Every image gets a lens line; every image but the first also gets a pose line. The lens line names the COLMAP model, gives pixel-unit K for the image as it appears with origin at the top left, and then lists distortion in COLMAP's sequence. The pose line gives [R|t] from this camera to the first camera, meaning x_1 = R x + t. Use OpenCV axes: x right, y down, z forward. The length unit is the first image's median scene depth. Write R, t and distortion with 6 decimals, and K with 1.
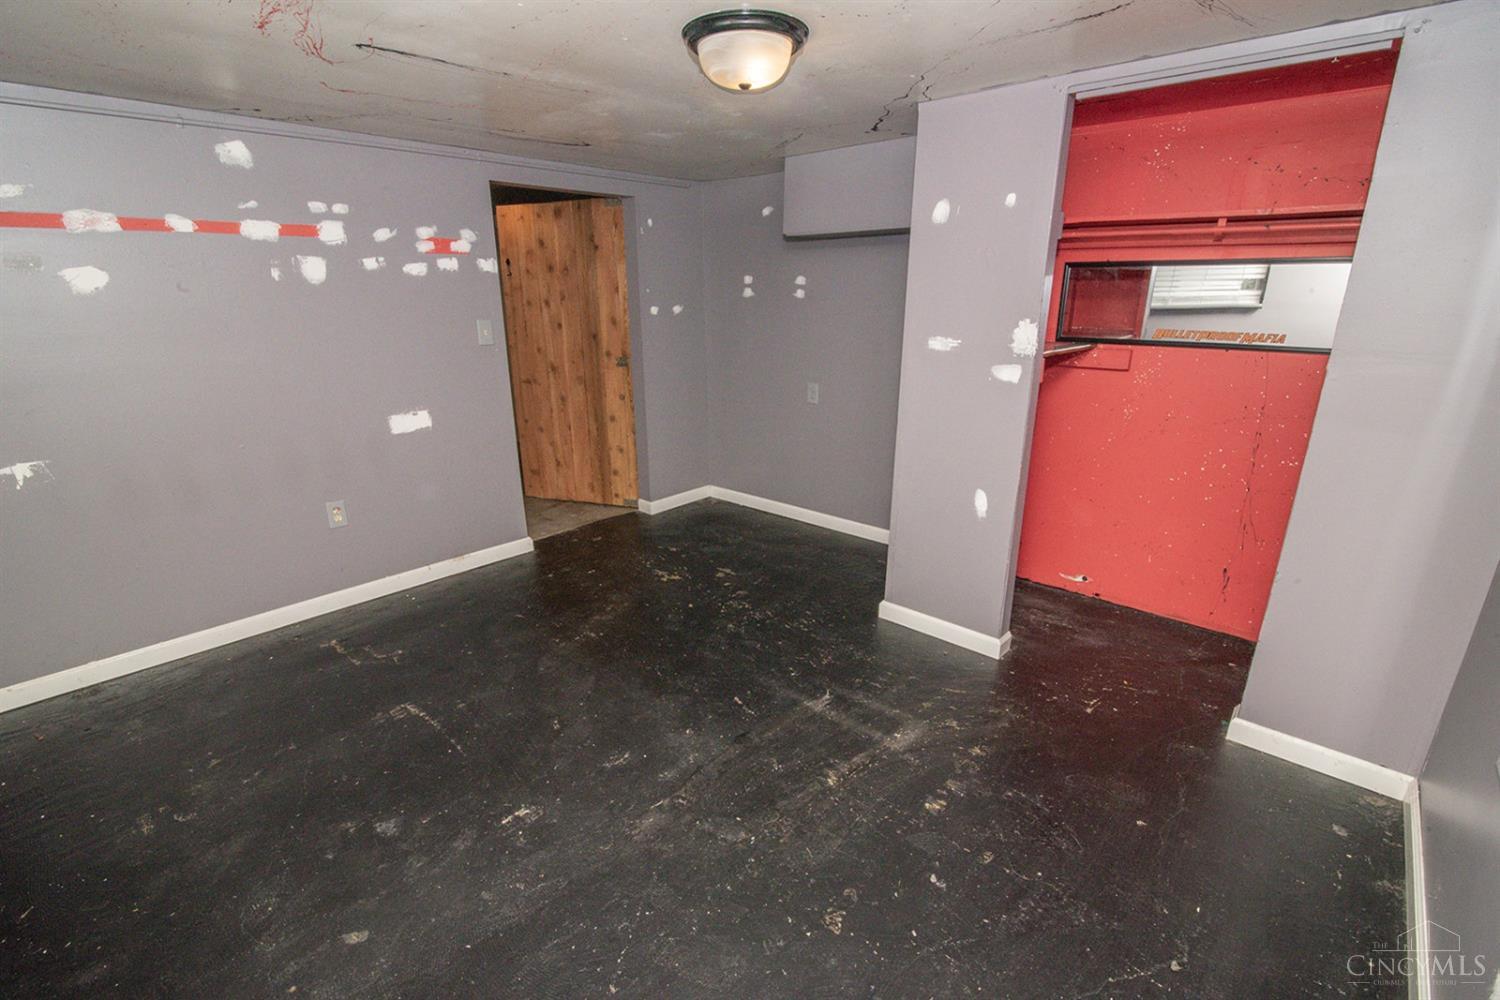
lens RADIAL K [[693.2, 0, 744.1], [0, 693.2, 515.7], [0, 0, 1]] dist [-0.023463, 0.000879]
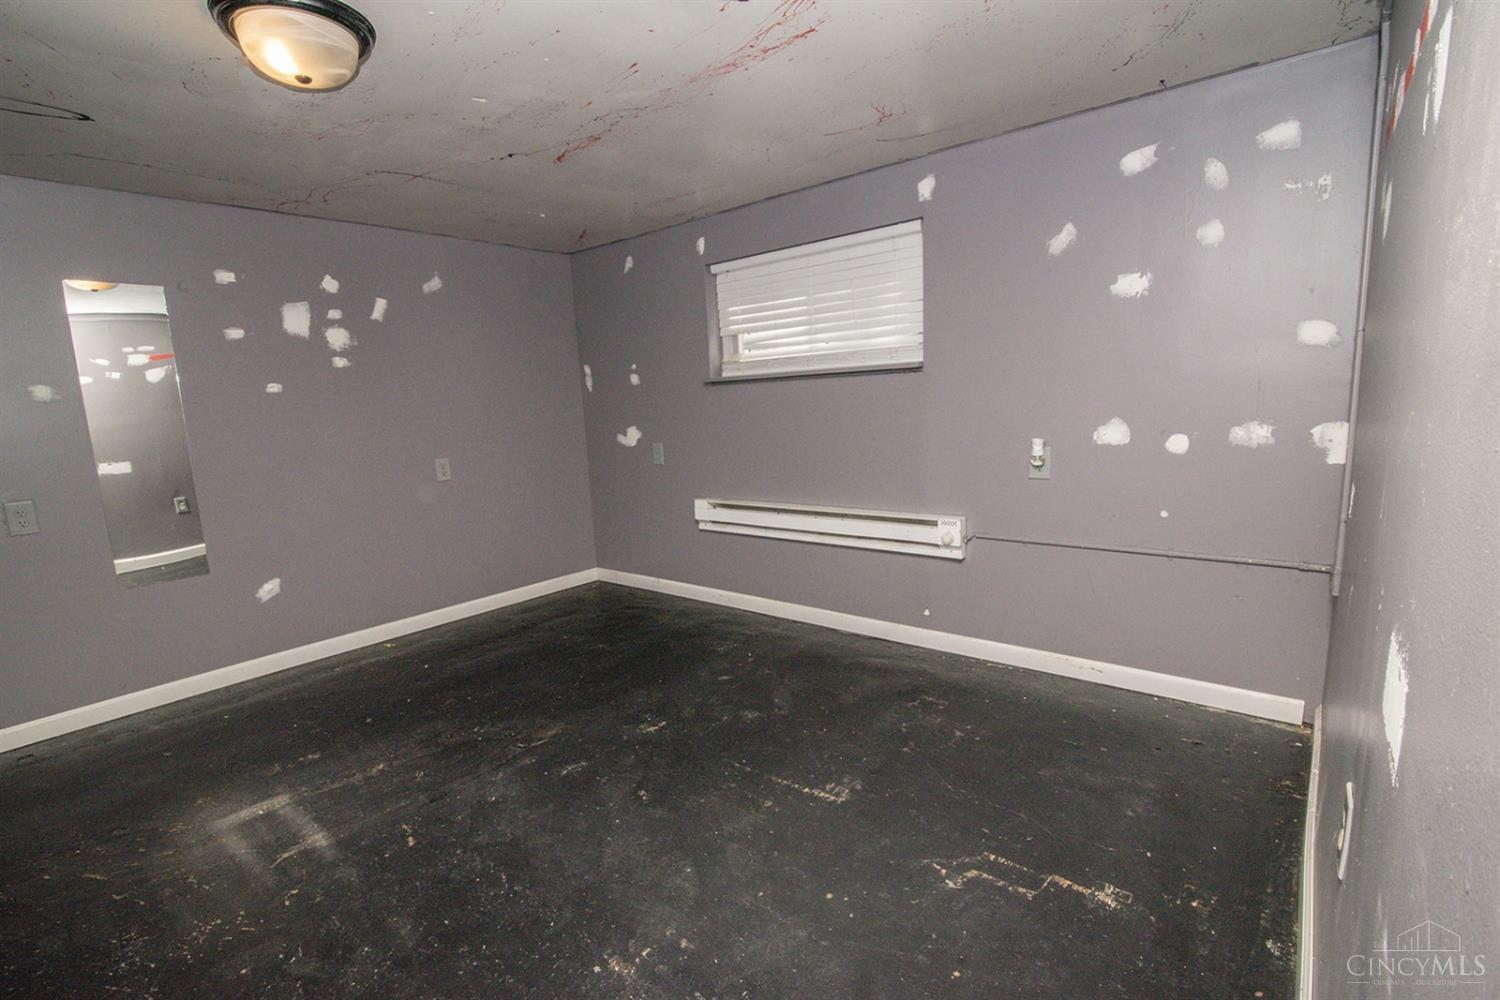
lens RADIAL K [[693.2, 0, 744.1], [0, 693.2, 515.7], [0, 0, 1]] dist [-0.023463, 0.000879]
pose [[-0.998011, 0.053478, -0.033373, -0.347210], [0.031652, 0.882974, 0.468353, -0.366215], [0.054514, 0.466365, -0.882911, 1.438089]]
